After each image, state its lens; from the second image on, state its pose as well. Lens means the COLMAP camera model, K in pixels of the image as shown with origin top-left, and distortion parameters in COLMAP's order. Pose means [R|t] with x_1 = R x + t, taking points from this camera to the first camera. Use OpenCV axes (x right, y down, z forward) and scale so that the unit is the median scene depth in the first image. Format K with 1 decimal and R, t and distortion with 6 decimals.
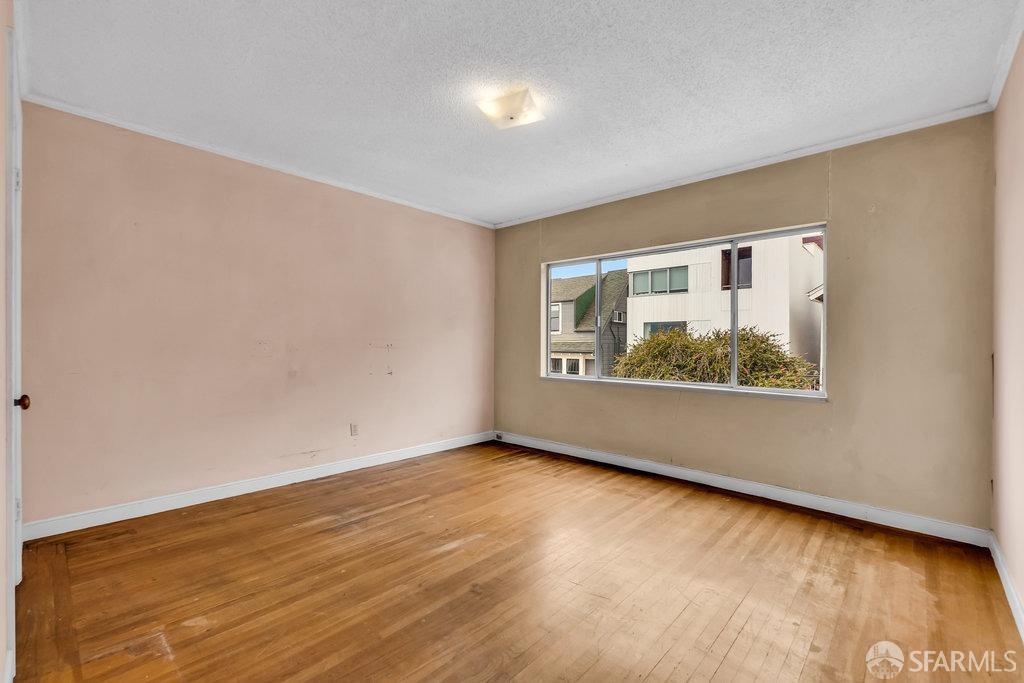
lens RADIAL K [[441.7, 0, 502.3], [0, 441.7, 343.4], [0, 0, 1]] dist [-0.002614, -0.000344]
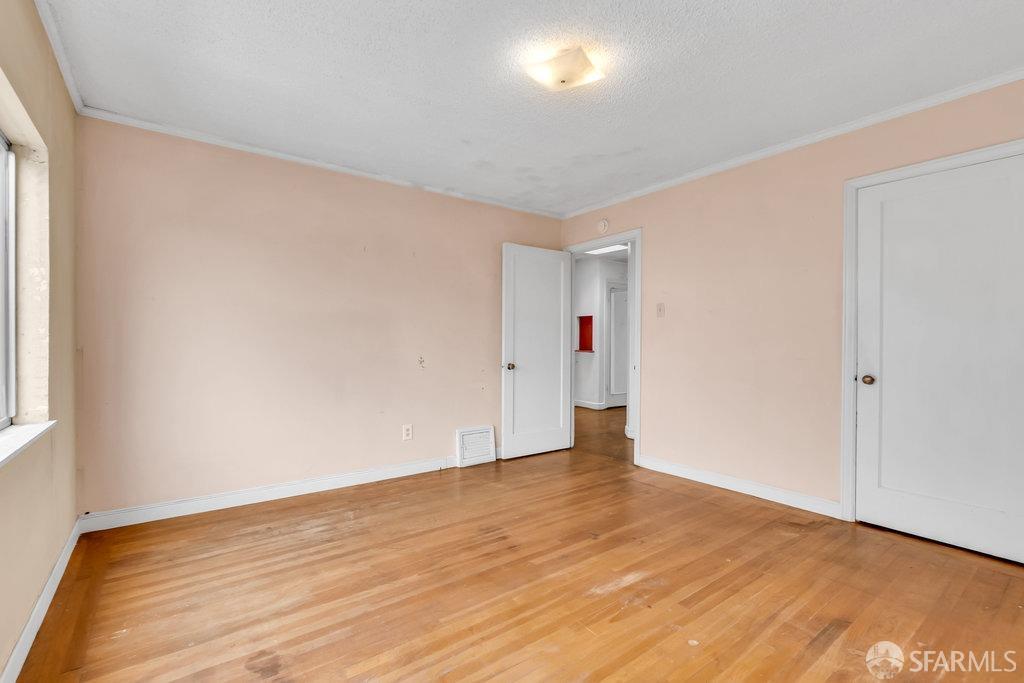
lens RADIAL K [[441.7, 0, 502.3], [0, 441.7, 343.4], [0, 0, 1]] dist [-0.002614, -0.000344]
pose [[-0.982486, -0.011552, 0.185978, -0.027317], [-0.011366, 0.999933, 0.002070, 0.017597], [-0.185989, -0.000080, -0.982552, 1.859837]]
